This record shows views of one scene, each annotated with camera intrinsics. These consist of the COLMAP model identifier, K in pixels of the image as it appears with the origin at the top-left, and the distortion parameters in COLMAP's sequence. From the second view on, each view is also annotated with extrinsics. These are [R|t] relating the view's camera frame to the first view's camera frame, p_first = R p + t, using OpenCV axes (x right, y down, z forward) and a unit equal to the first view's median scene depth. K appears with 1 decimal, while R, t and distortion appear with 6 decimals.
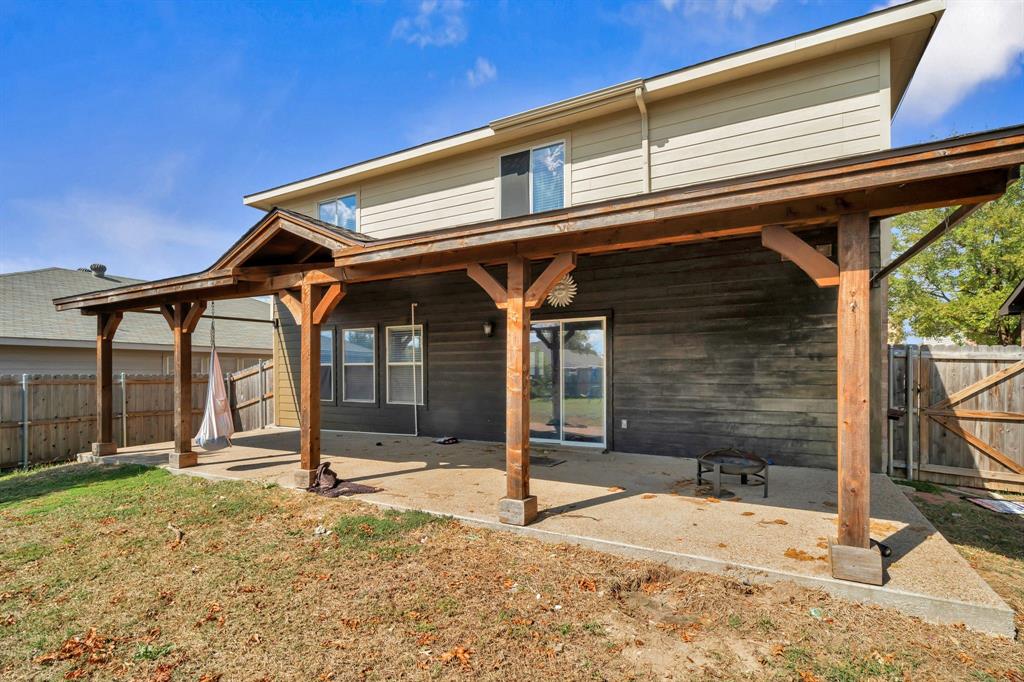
lens RADIAL K [[464.4, 0, 523.6], [0, 464.4, 371.2], [0, 0, 1]] dist [-0.004909, 0.001224]
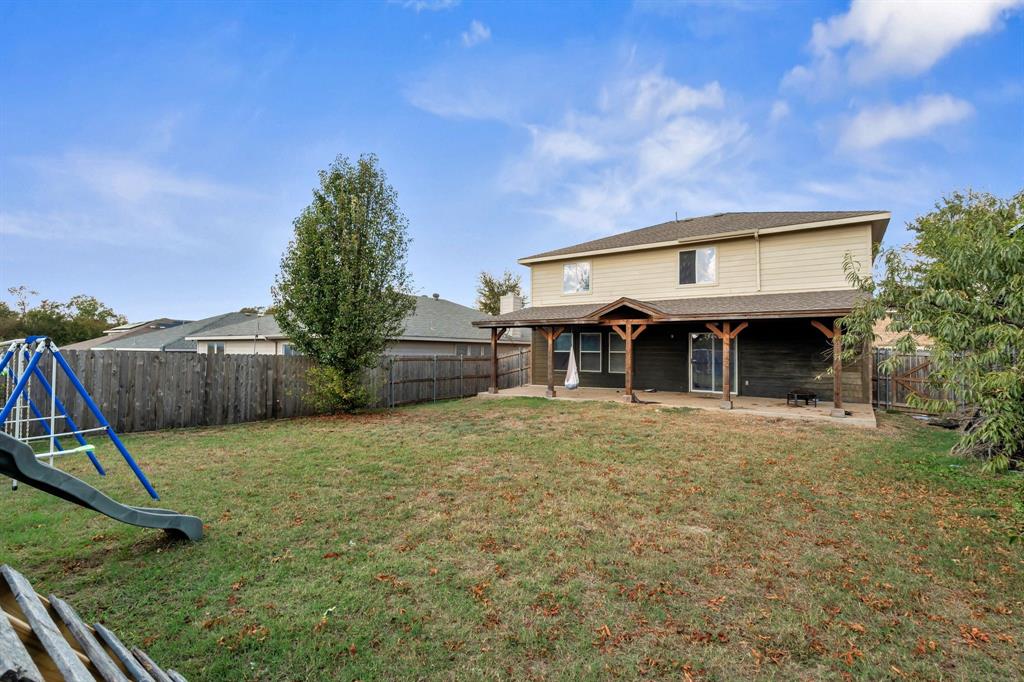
lens RADIAL K [[464.4, 0, 511.6], [0, 464.4, 339.3], [0, 0, 1]] dist [-0.004909, 0.001224]
pose [[0.992575, 0.008988, -0.121303, -0.629464], [-0.011968, 0.999644, -0.023858, -0.024279], [0.121045, 0.025133, 0.992329, -1.313587]]
